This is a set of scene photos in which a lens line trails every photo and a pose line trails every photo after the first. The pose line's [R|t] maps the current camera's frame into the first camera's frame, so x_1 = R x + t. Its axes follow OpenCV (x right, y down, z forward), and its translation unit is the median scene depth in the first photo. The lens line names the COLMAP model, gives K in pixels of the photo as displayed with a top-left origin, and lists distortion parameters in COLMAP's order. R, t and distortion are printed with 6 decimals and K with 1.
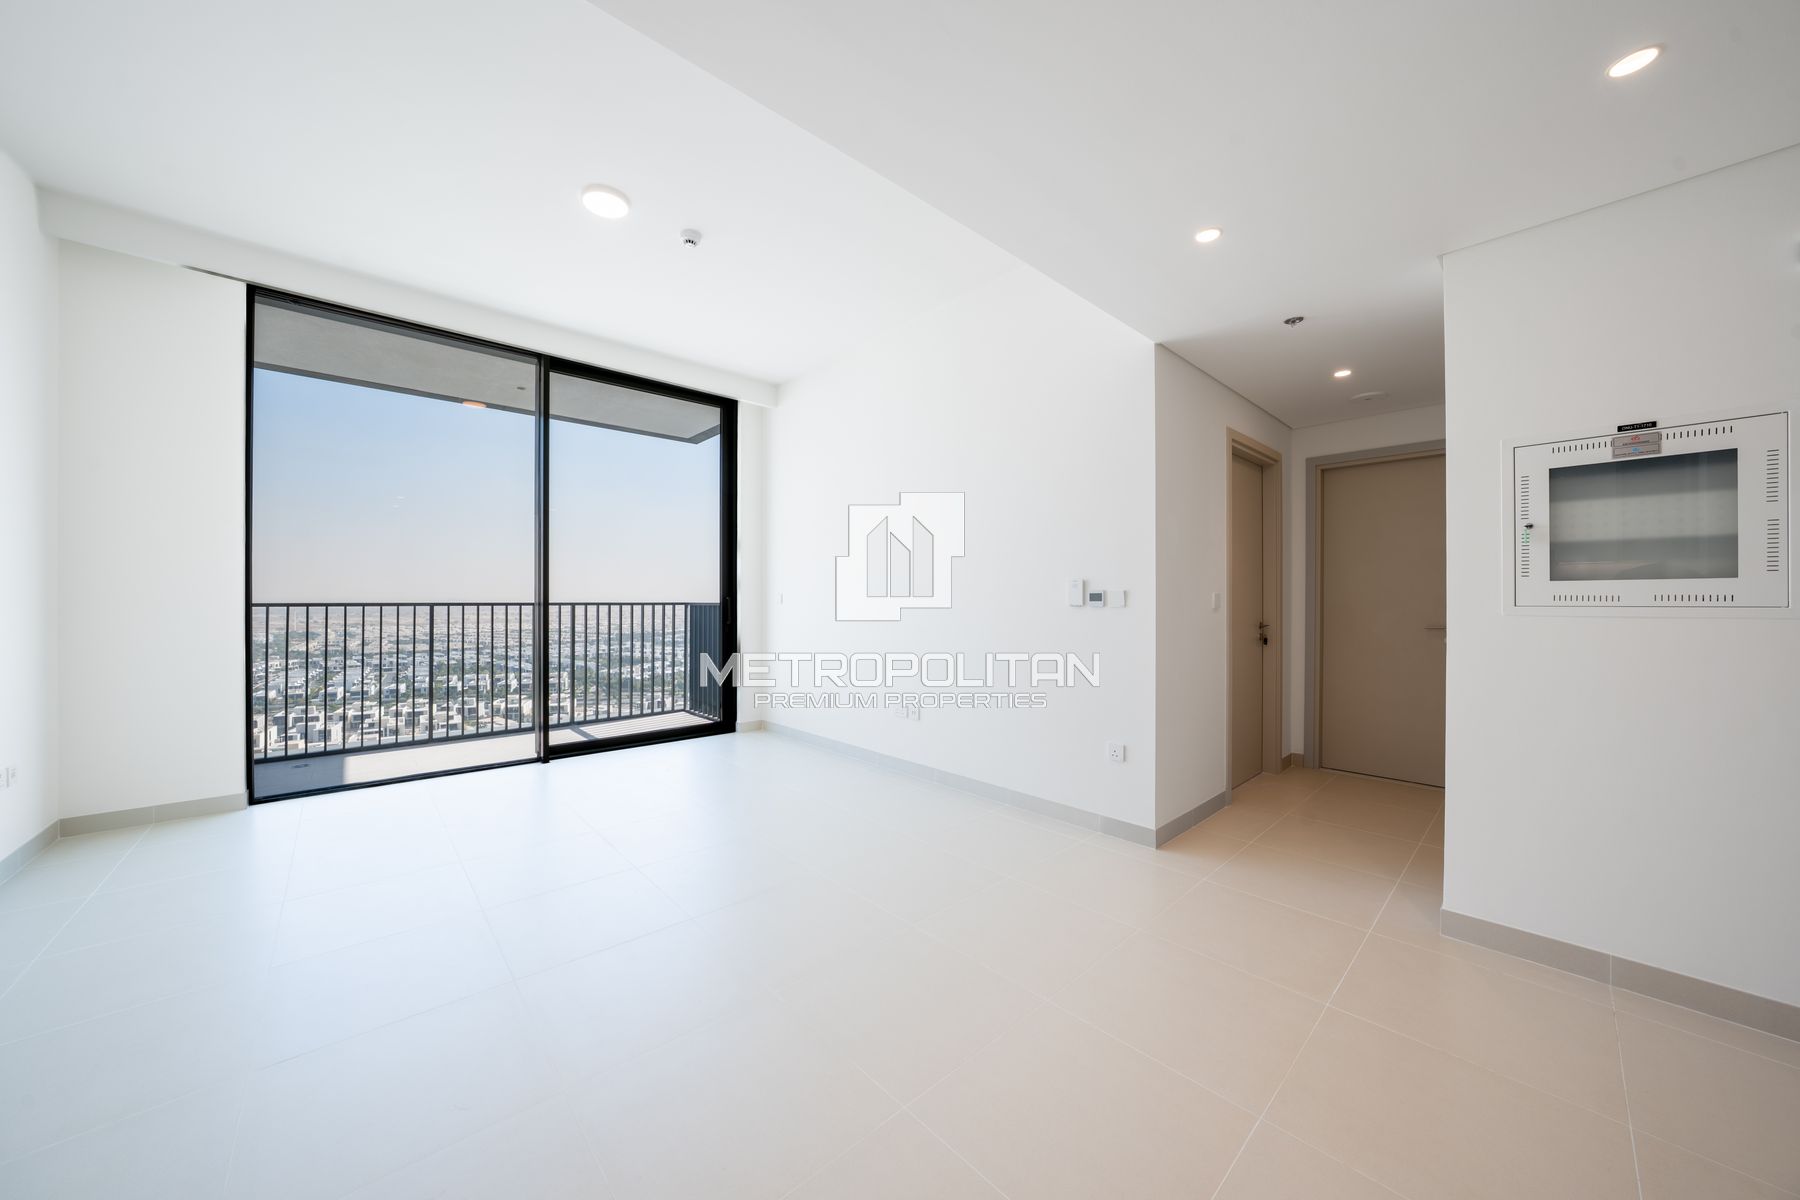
lens RADIAL K [[616.1, 0, 899.7], [0, 616.1, 598.9], [0, 0, 1]] dist [-0.030584, 0.007008]
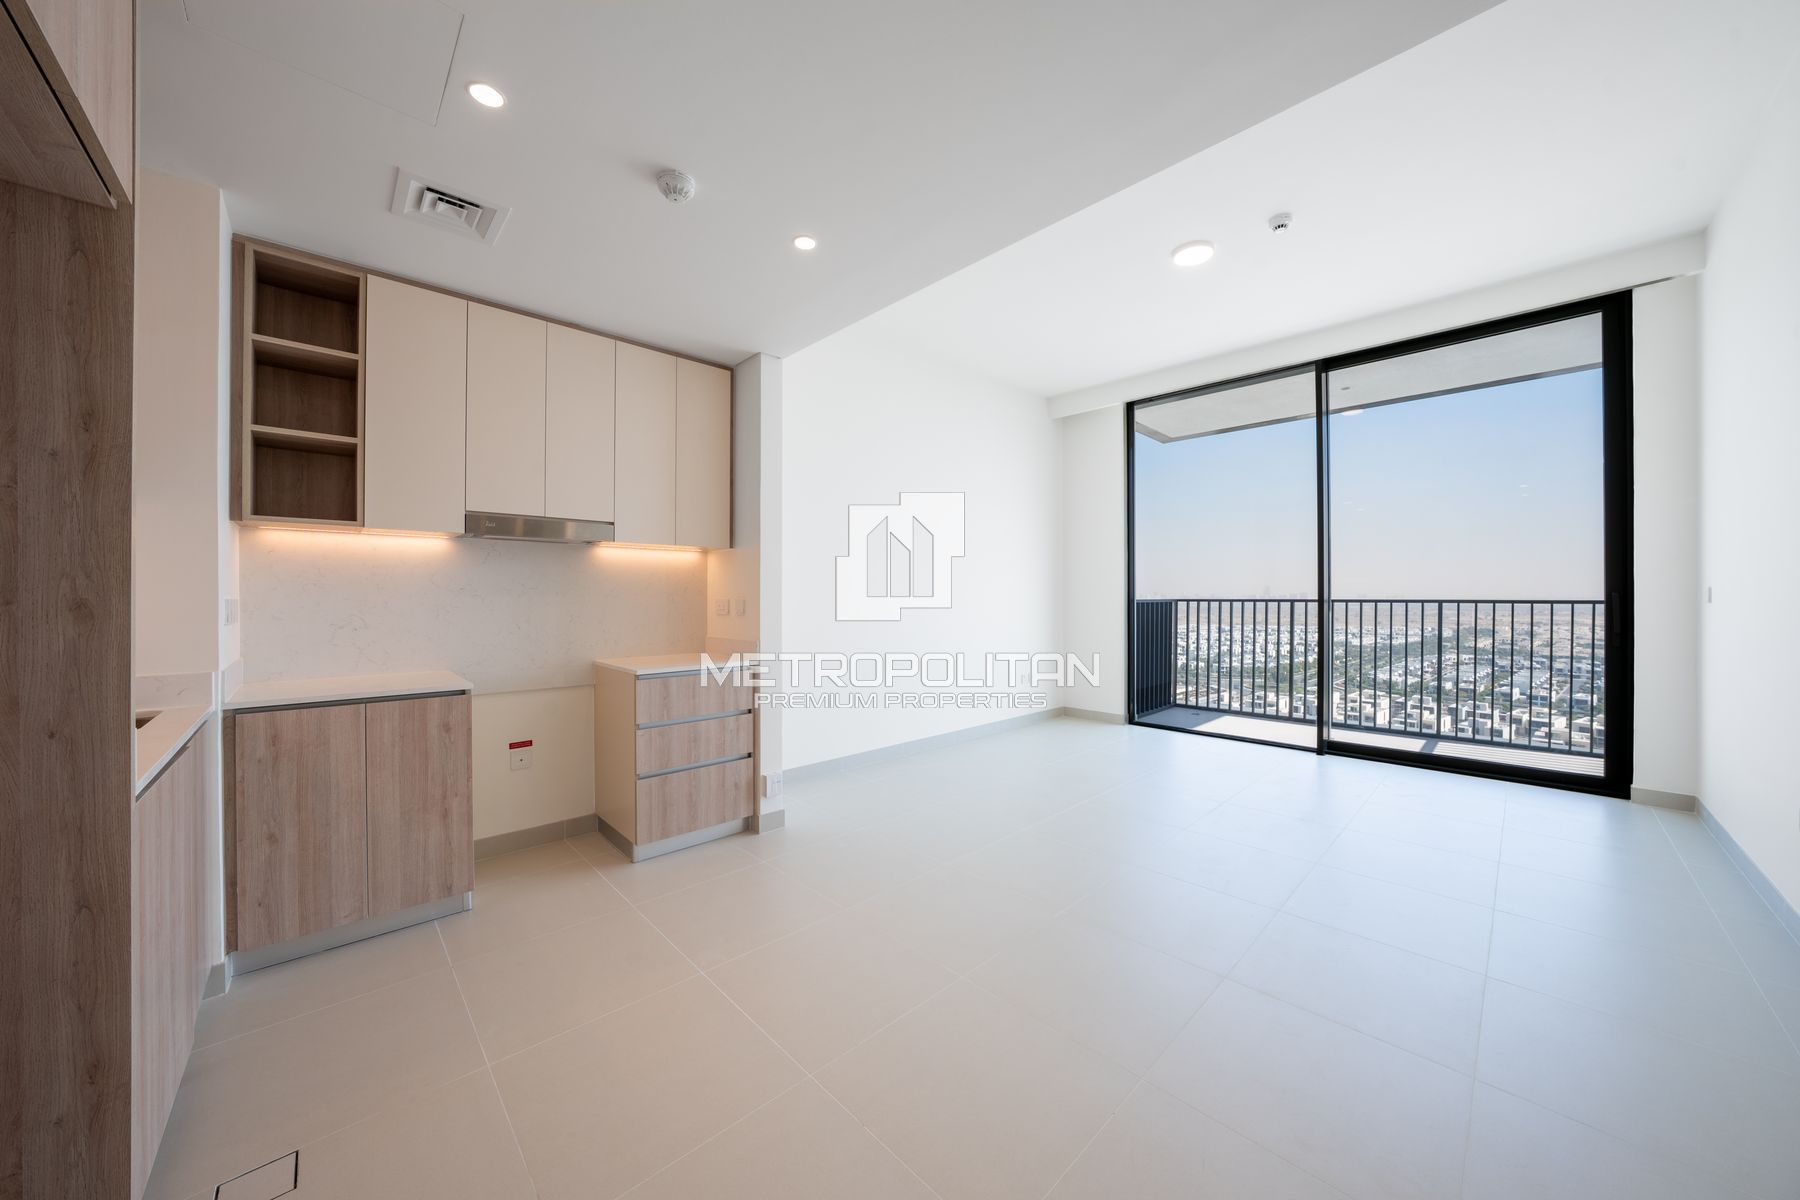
lens RADIAL K [[616.1, 0, 899.7], [0, 616.1, 598.9], [0, 0, 1]] dist [-0.030584, 0.007008]
pose [[0.020583, 0.001641, -0.999787, 0.180000], [0.003091, 0.999994, 0.001705, 0.000461], [0.999783, -0.003126, 0.020578, 0.111511]]
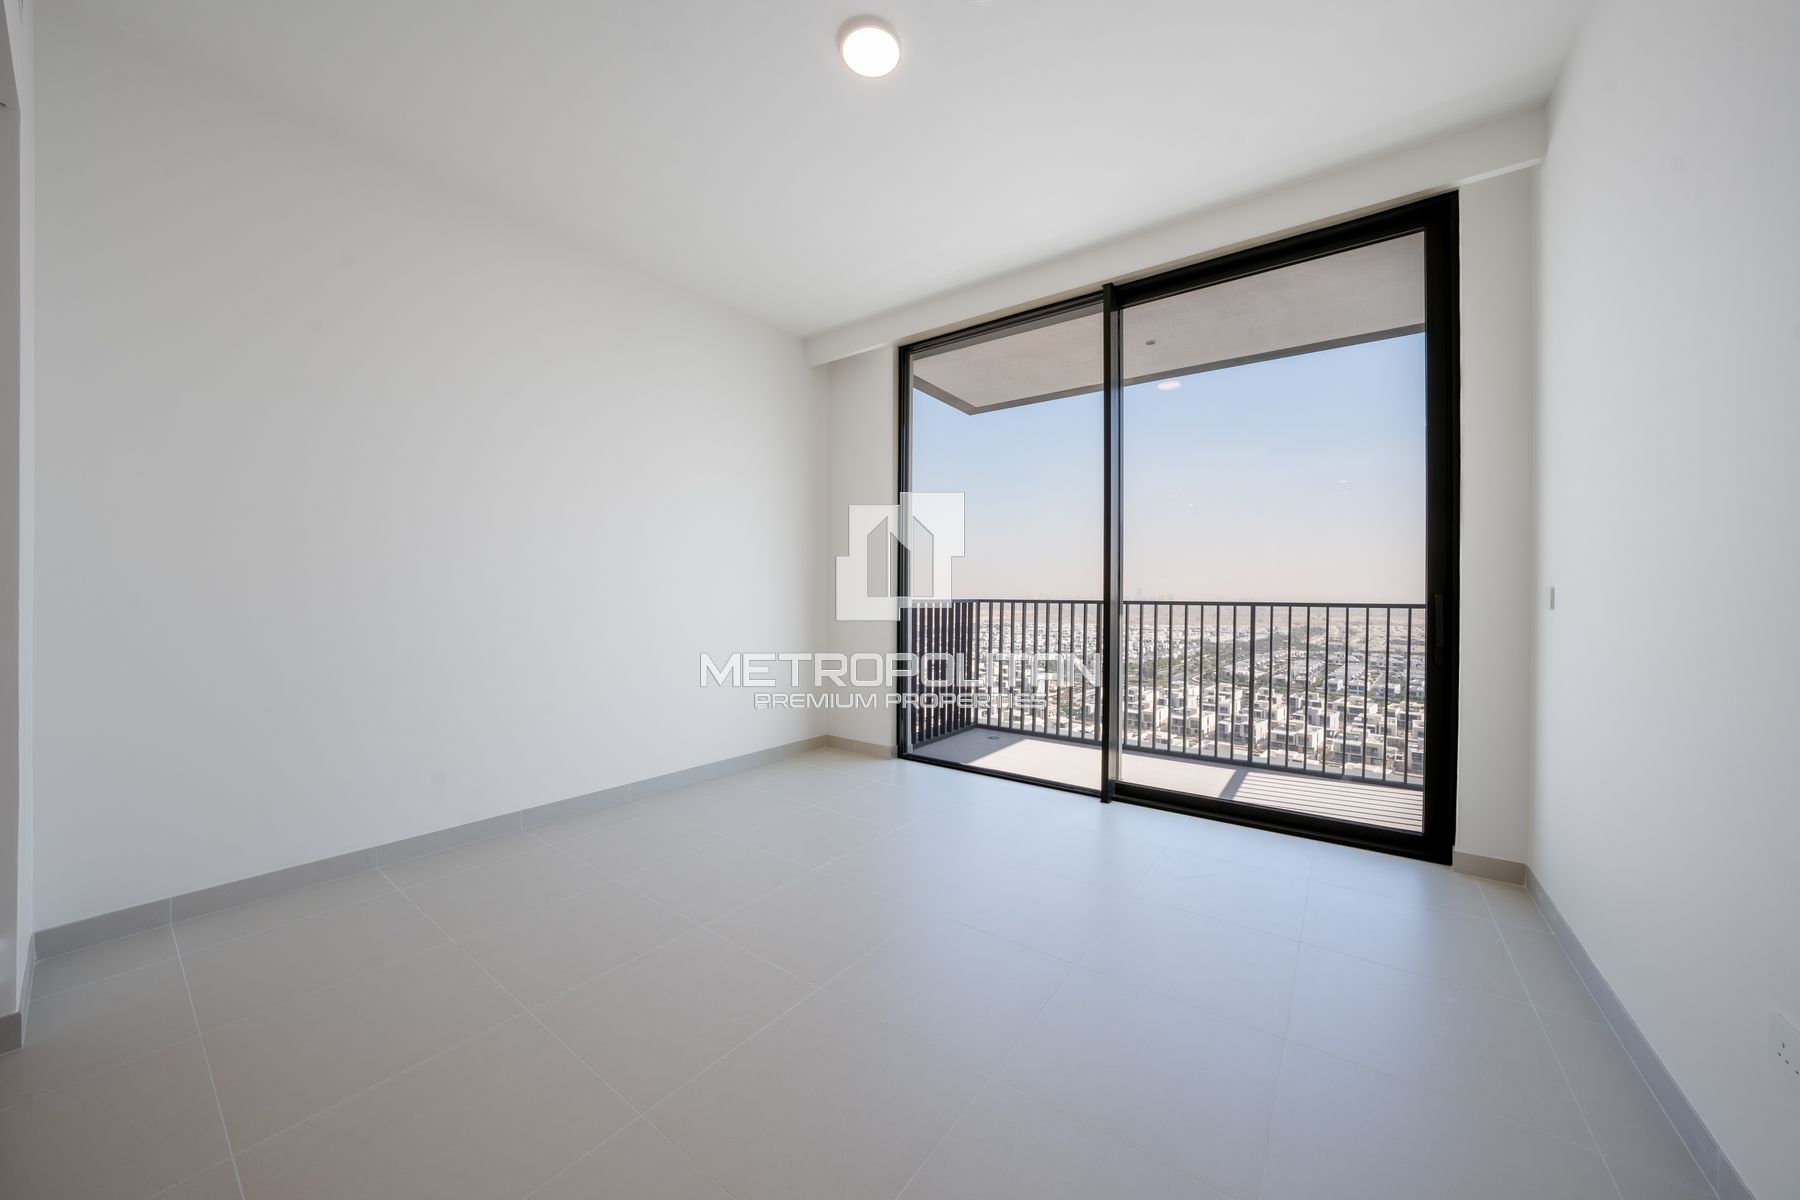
lens RADIAL K [[616.1, 0, 899.7], [0, 616.1, 598.9], [0, 0, 1]] dist [-0.030584, 0.007008]
pose [[0.189086, 0.004631, -0.981950, 0.062213], [-0.005188, 0.999980, 0.003717, 0.000924], [0.981947, 0.004392, 0.189107, 0.245335]]
